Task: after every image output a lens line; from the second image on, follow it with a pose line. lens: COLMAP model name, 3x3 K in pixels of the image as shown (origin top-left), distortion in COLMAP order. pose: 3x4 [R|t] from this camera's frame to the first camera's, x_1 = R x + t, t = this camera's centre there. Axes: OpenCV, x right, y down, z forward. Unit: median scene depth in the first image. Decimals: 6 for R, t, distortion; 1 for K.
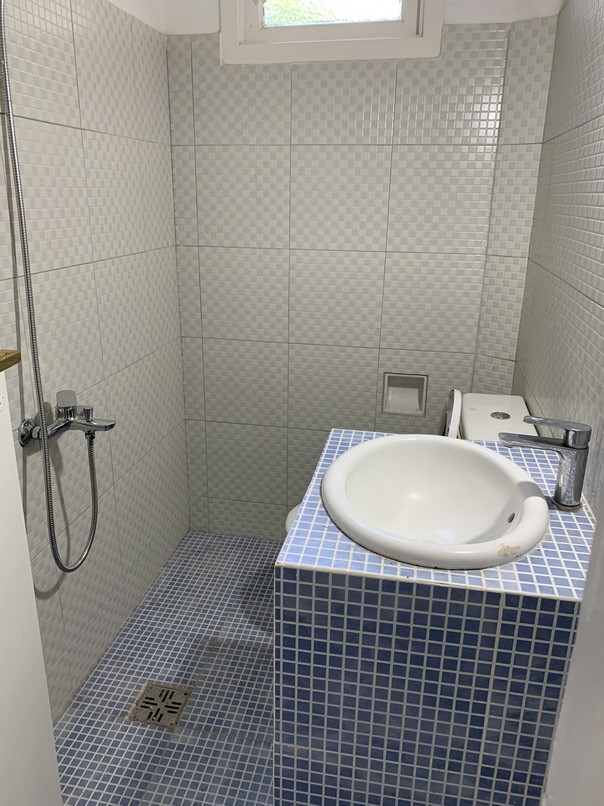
lens RADIAL K [[618.3, 0, 289.3], [0, 618.3, 393.5], [0, 0, 1]] dist [0.032761, -0.046168]
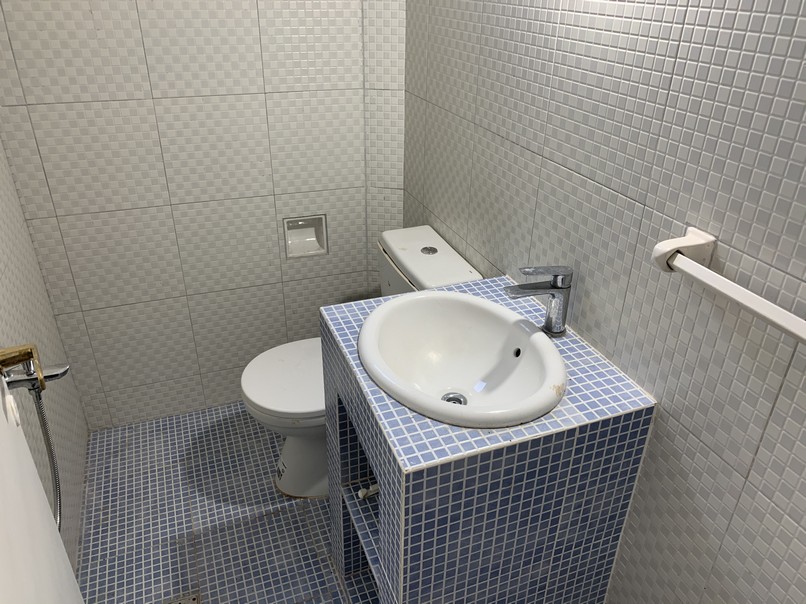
lens RADIAL K [[618.3, 0, 407.6], [0, 618.3, 306.7], [0, 0, 1]] dist [0.032761, -0.046168]
pose [[0.845567, -0.256872, 0.468010, -0.190702], [0.163242, 0.959053, 0.231451, -0.104778], [-0.508300, -0.119309, 0.852875, 0.052847]]
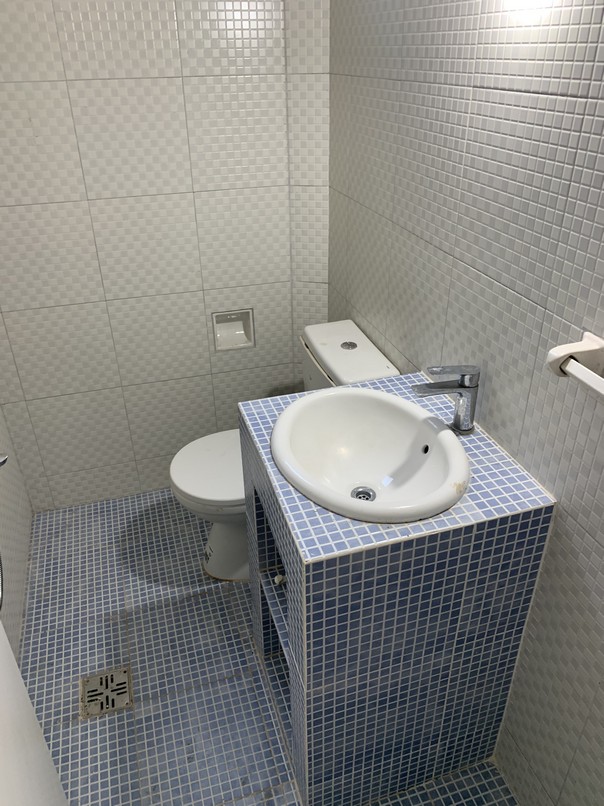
lens RADIAL K [[618.3, 0, 298.1], [0, 618.3, 408.2], [0, 0, 1]] dist [0.032761, -0.046168]
pose [[0.882959, -0.261417, 0.389929, -0.172657], [0.175039, 0.954040, 0.243248, -0.117955], [-0.435597, -0.146526, 0.888136, 0.016208]]
